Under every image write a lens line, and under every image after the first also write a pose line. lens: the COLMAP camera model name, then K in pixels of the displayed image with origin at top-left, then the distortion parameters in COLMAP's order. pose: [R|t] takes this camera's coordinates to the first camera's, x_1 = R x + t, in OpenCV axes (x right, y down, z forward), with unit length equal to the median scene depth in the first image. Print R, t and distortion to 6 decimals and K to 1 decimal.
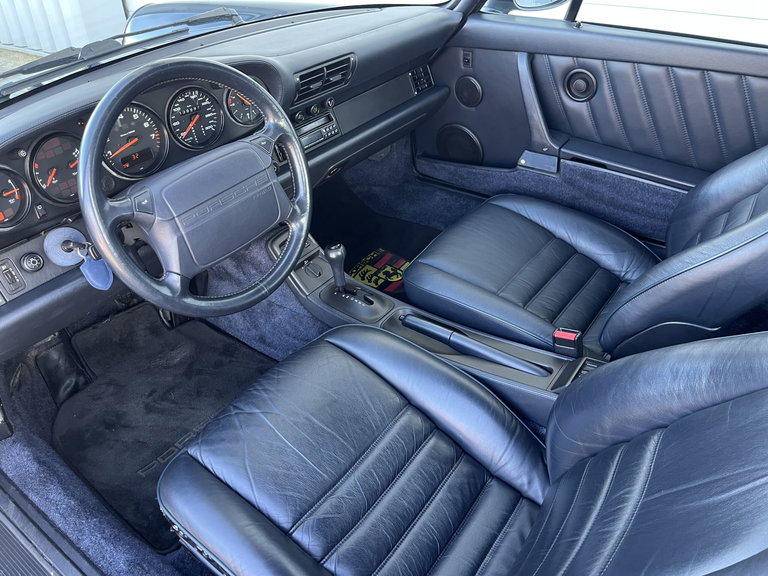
lens RADIAL K [[589.1, 0, 387.9], [0, 589.1, 286.8], [0, 0, 1]] dist [0.056841, -0.082318]
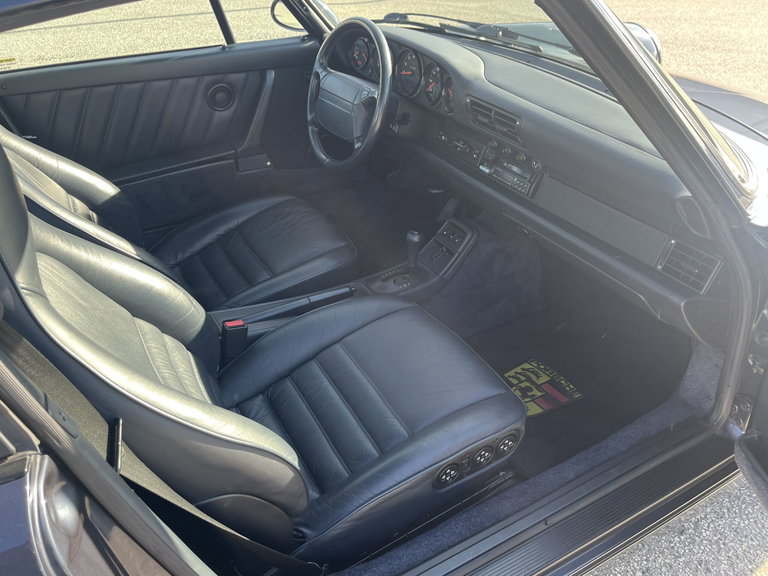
lens RADIAL K [[635.9, 0, 388.2], [0, 635.9, 292.7], [0, 0, 1]] dist [0.035949, -0.025248]
pose [[-0.376942, 0.537051, -0.754646, 1.095268], [-0.551467, 0.524473, 0.648701, -0.918320], [0.744177, 0.660685, 0.098470, 1.062561]]
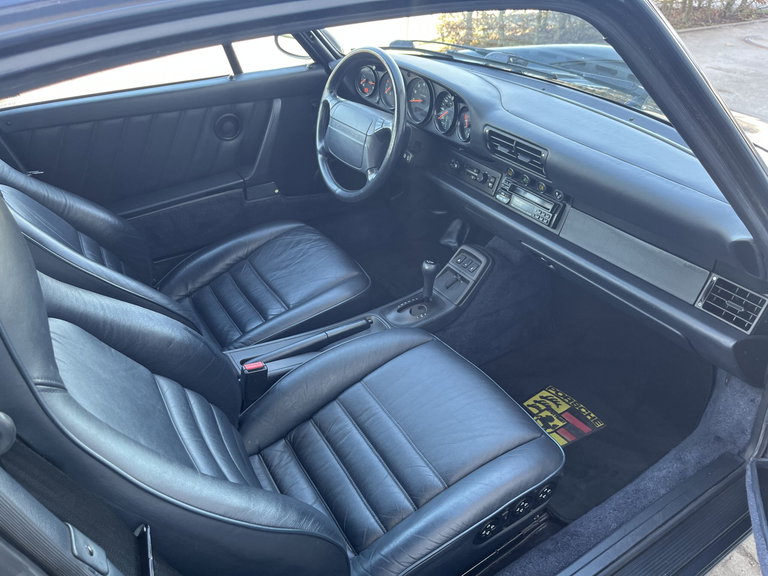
lens RADIAL K [[589.1, 0, 381.5], [0, 589.1, 287.2], [0, 0, 1]] dist [0.056841, -0.082318]
pose [[-0.352090, 0.539980, -0.764496, 0.989743], [-0.551924, 0.539894, 0.635528, -0.836238], [0.755919, 0.645706, 0.107936, 0.967345]]
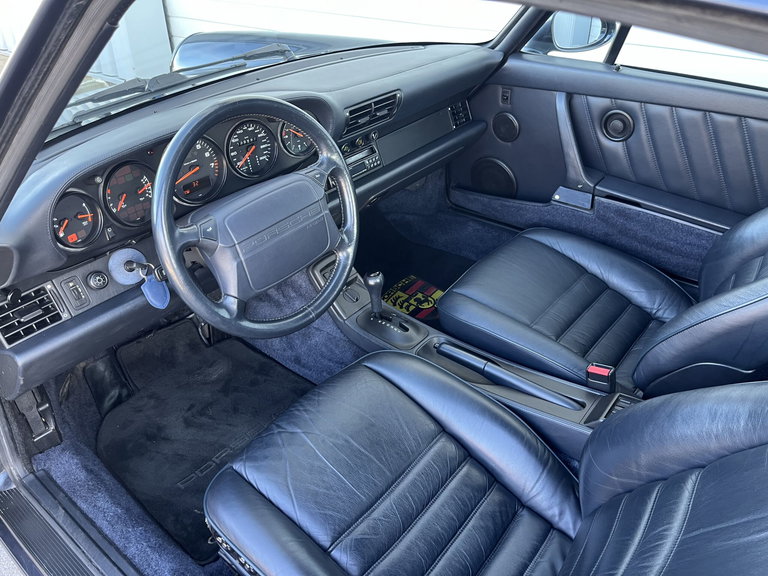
lens RADIAL K [[589.1, 0, 386.1], [0, 589.1, 291.7], [0, 0, 1]] dist [0.056841, -0.082318]
pose [[0.998726, 0.040047, -0.030704, -0.041466], [-0.040911, 0.998769, -0.028042, -0.010388], [0.029543, 0.029262, 0.999135, -0.037185]]
